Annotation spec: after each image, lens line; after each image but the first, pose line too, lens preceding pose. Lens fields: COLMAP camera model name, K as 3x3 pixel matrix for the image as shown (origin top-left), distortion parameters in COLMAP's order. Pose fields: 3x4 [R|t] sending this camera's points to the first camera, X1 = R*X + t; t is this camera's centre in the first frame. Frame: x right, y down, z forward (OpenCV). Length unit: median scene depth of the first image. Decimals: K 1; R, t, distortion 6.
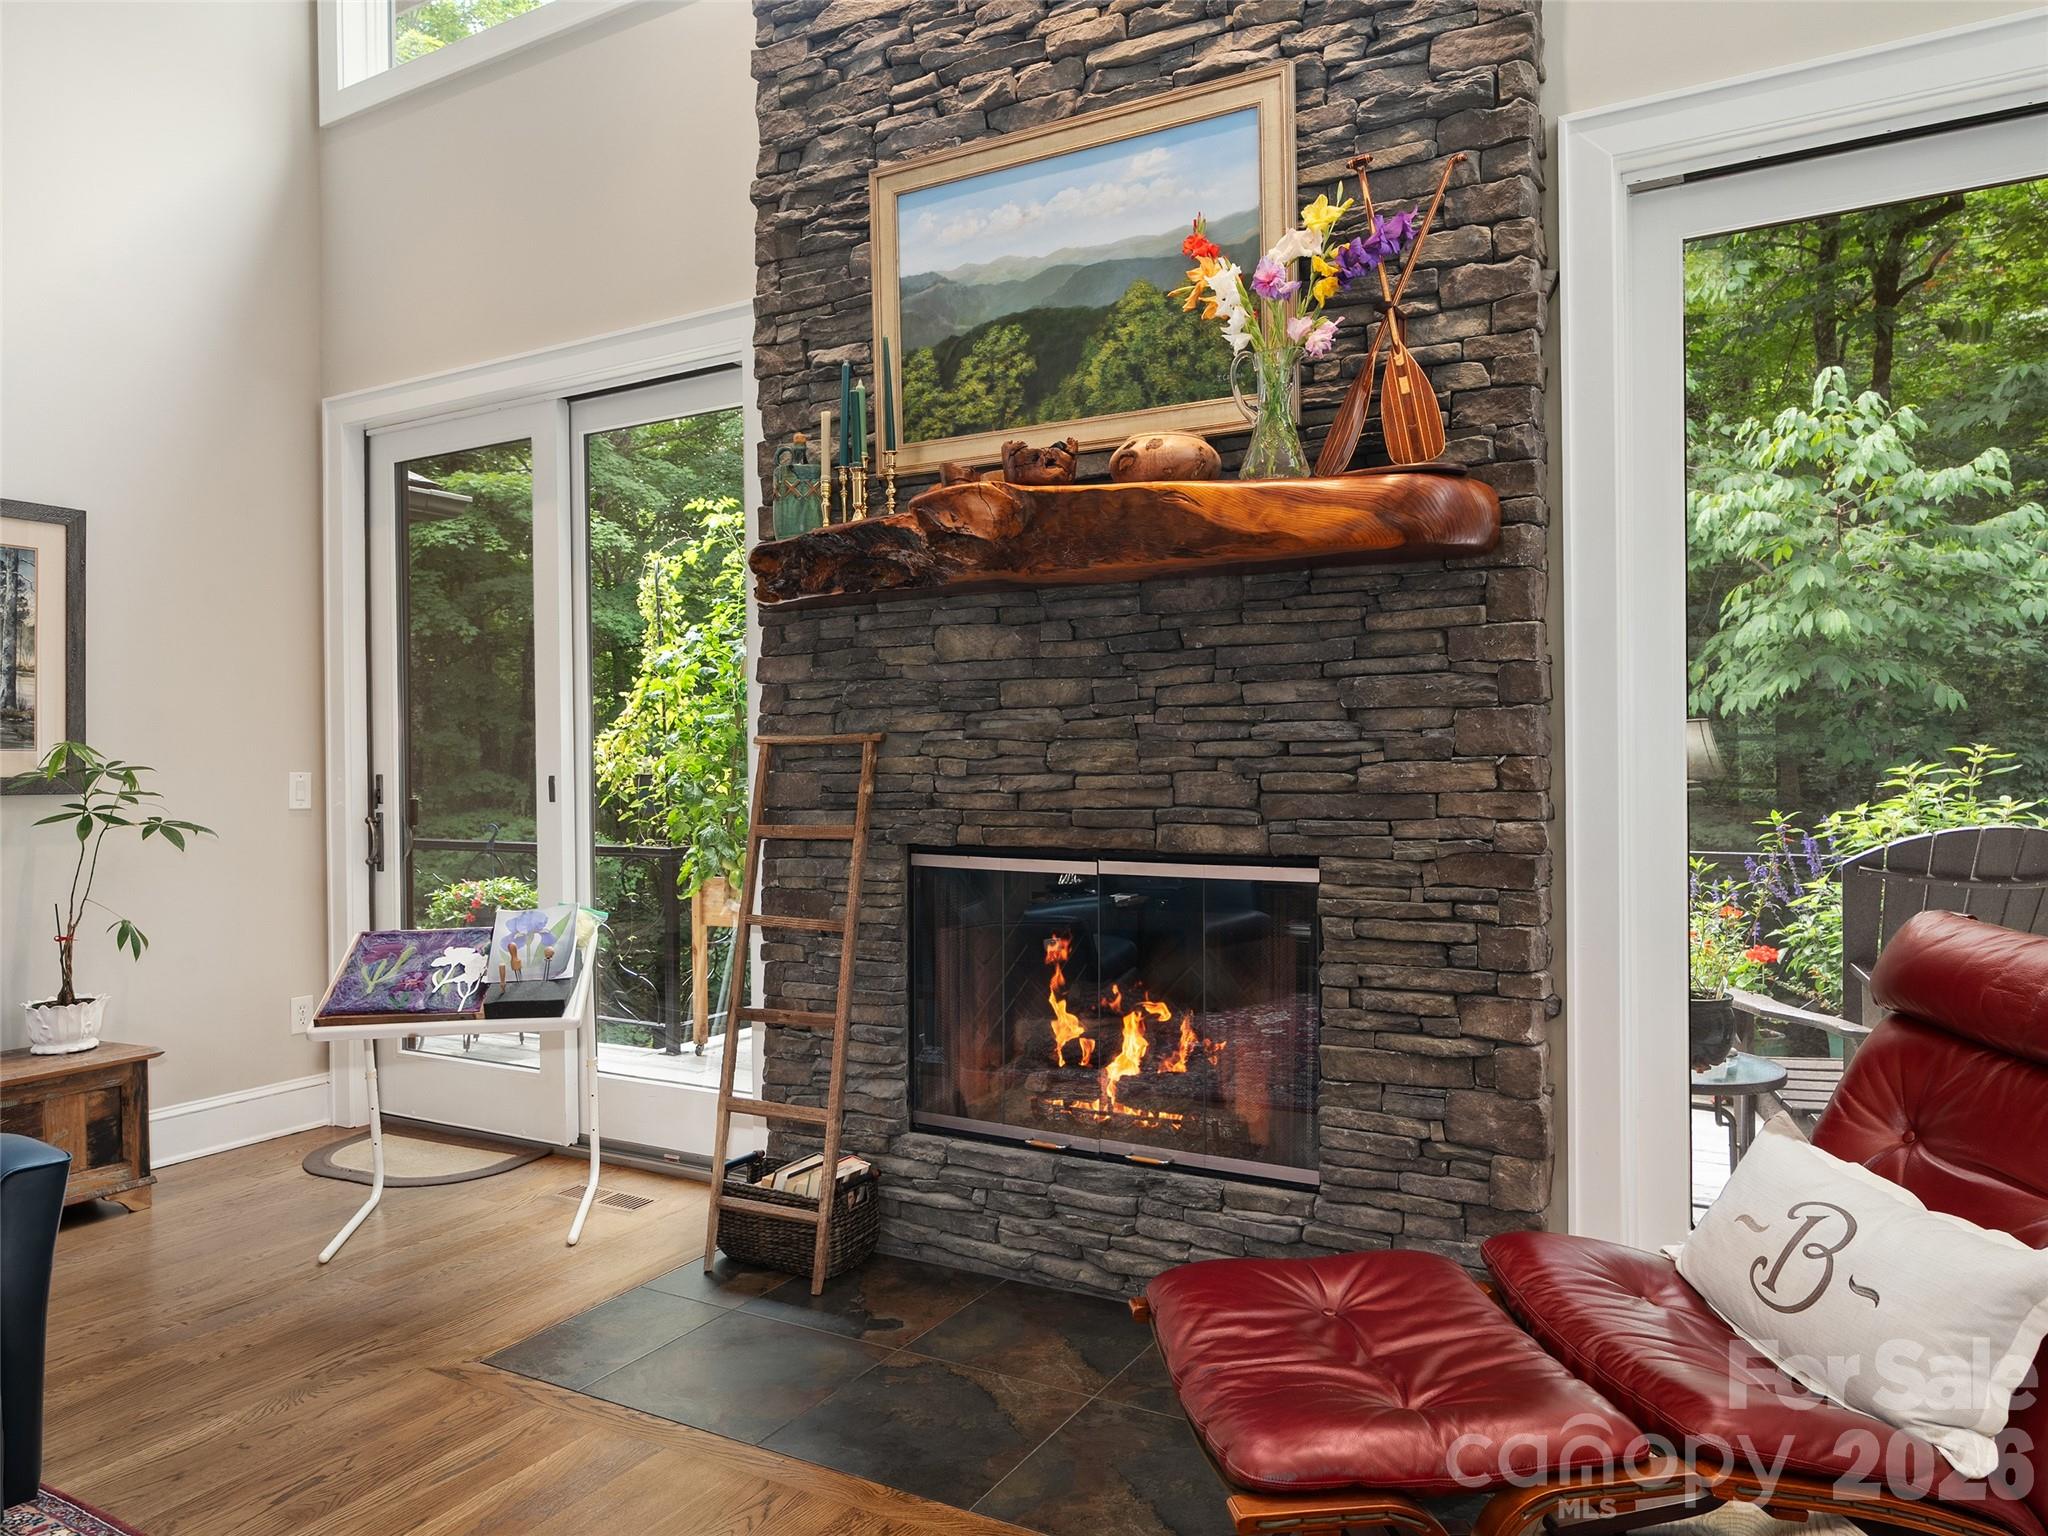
lens RADIAL K [[1350.3, 0, 1024.0], [0, 1350.3, 768.0], [0, 0, 1]] dist [0.000467, 0.000042]
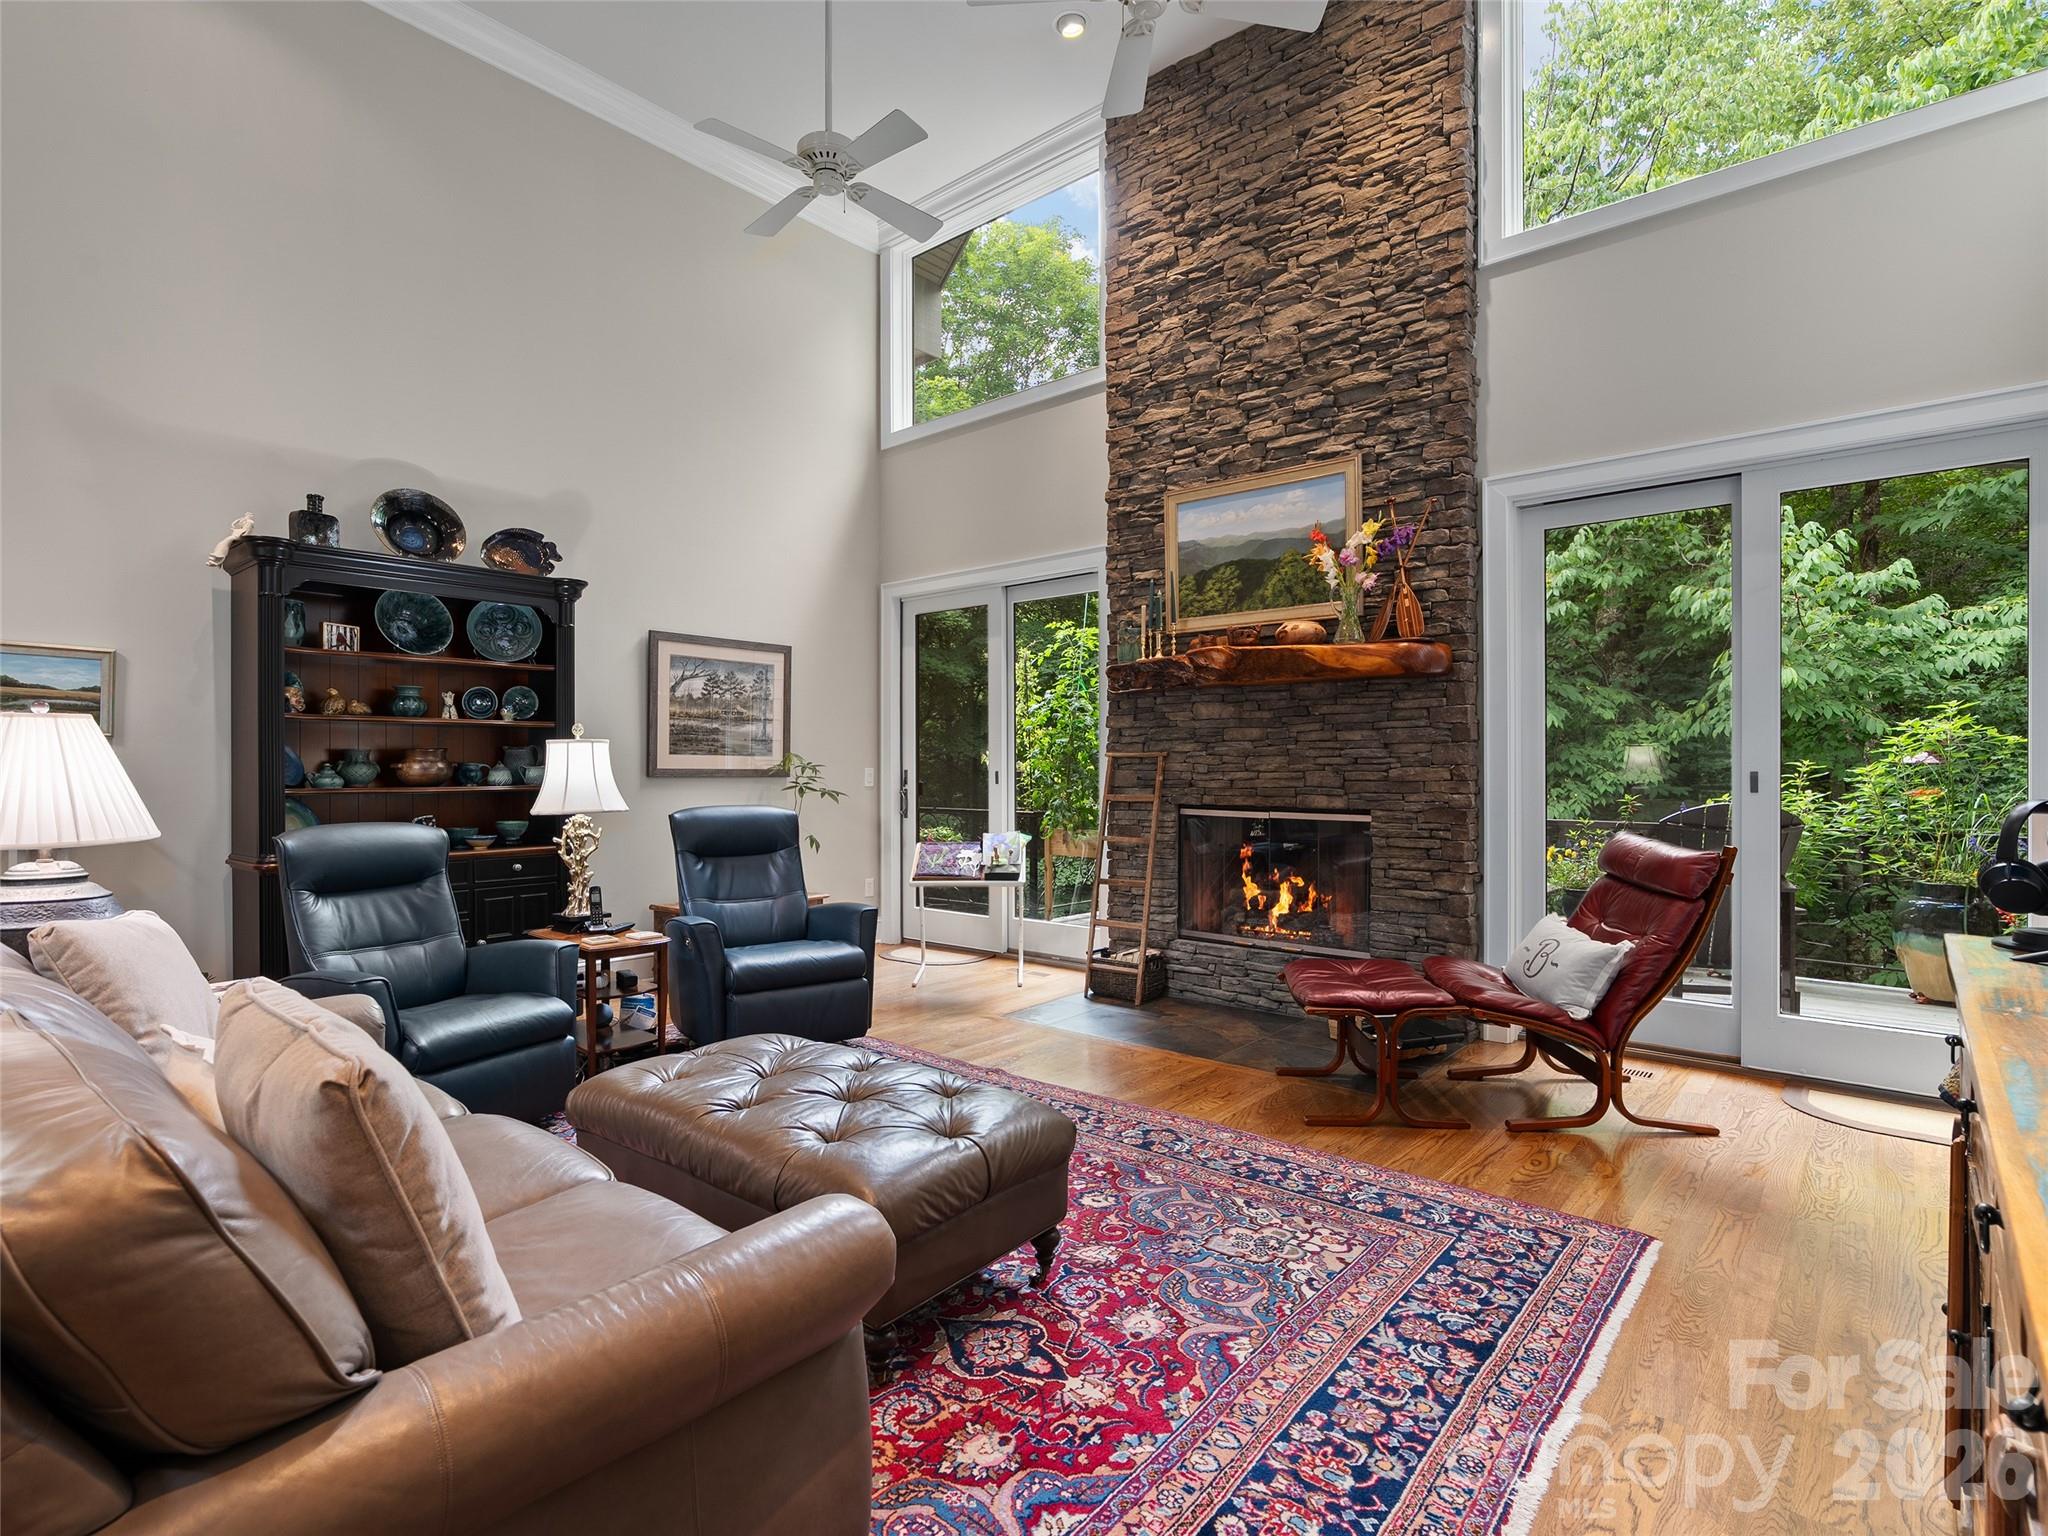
lens RADIAL K [[1014.3, 0, 1025.3], [0, 1014.3, 773.7], [0, 0, 1]] dist [-0.021053, 0.016774]
pose [[0.980944, 0.008878, -0.194087, -0.014204], [-0.008196, 0.999957, 0.004317, 0.003476], [0.194117, -0.002644, 0.980975, -0.663491]]
